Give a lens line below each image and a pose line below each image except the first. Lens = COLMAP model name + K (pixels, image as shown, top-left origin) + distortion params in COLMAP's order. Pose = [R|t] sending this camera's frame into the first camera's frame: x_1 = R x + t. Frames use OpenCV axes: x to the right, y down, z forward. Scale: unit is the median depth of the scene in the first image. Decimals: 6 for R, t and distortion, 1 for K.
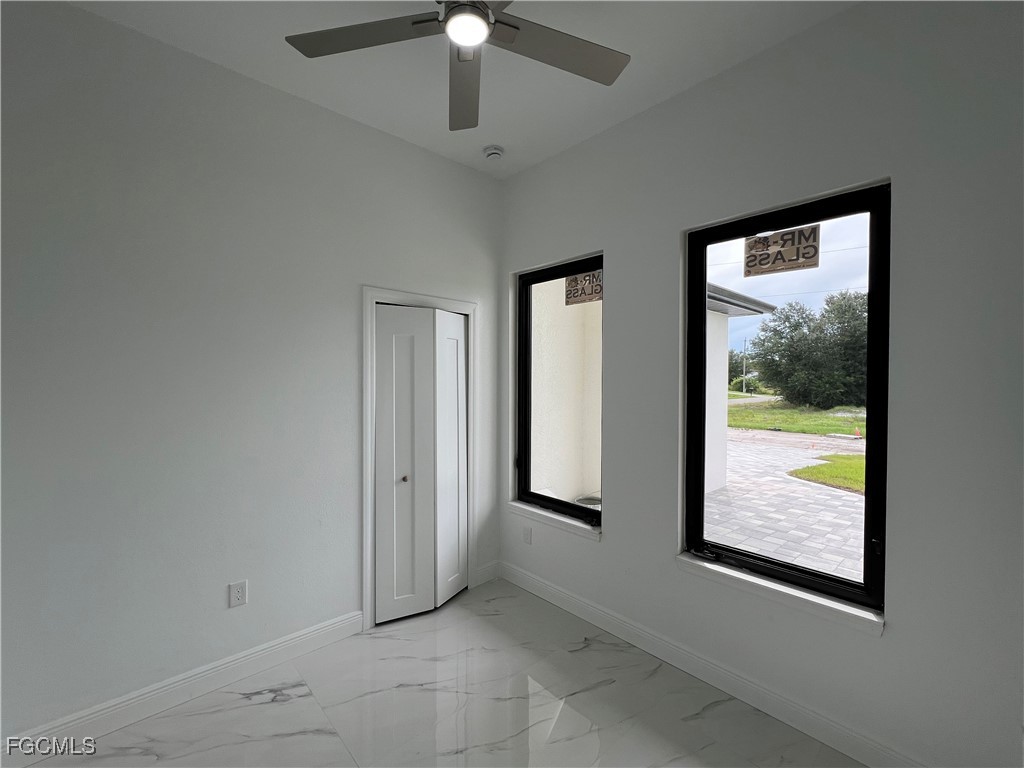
lens RADIAL K [[433.6, 0, 518.2], [0, 433.6, 380.5], [0, 0, 1]] dist [-0.002324, -0.000446]
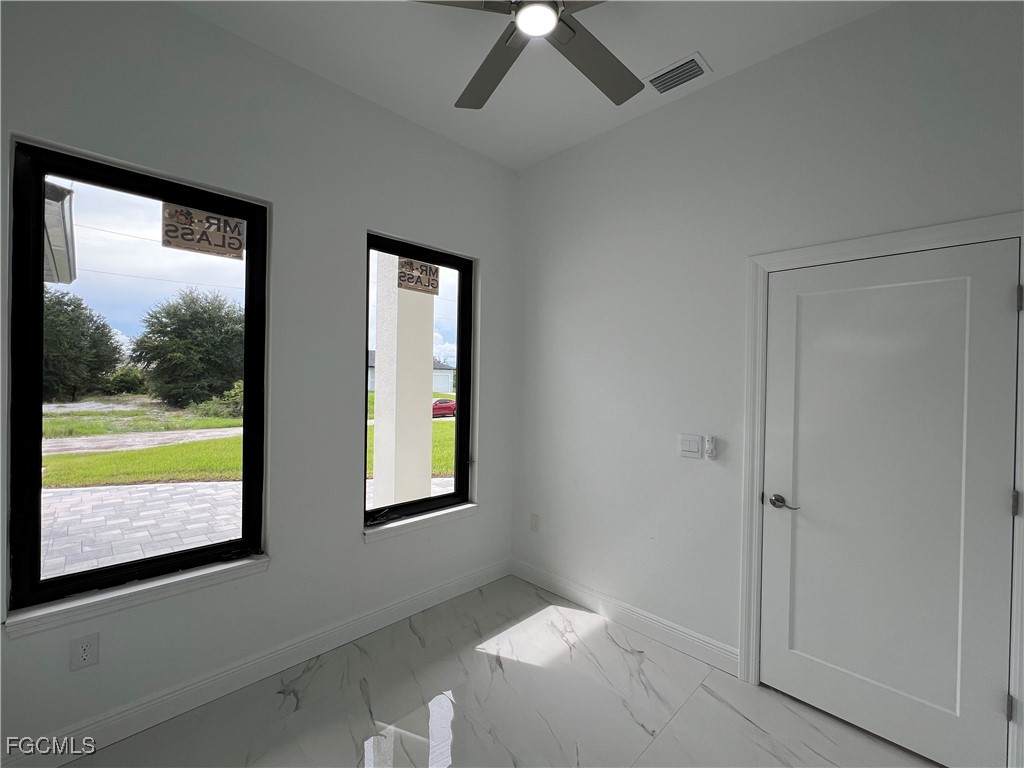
lens RADIAL K [[433.6, 0, 518.2], [0, 433.6, 380.5], [0, 0, 1]] dist [-0.002324, -0.000446]
pose [[-0.038231, -0.014530, 0.999163, -0.385625], [-0.012917, 0.999818, 0.014045, 0.004459], [-0.999185, -0.012369, -0.038412, 0.359447]]
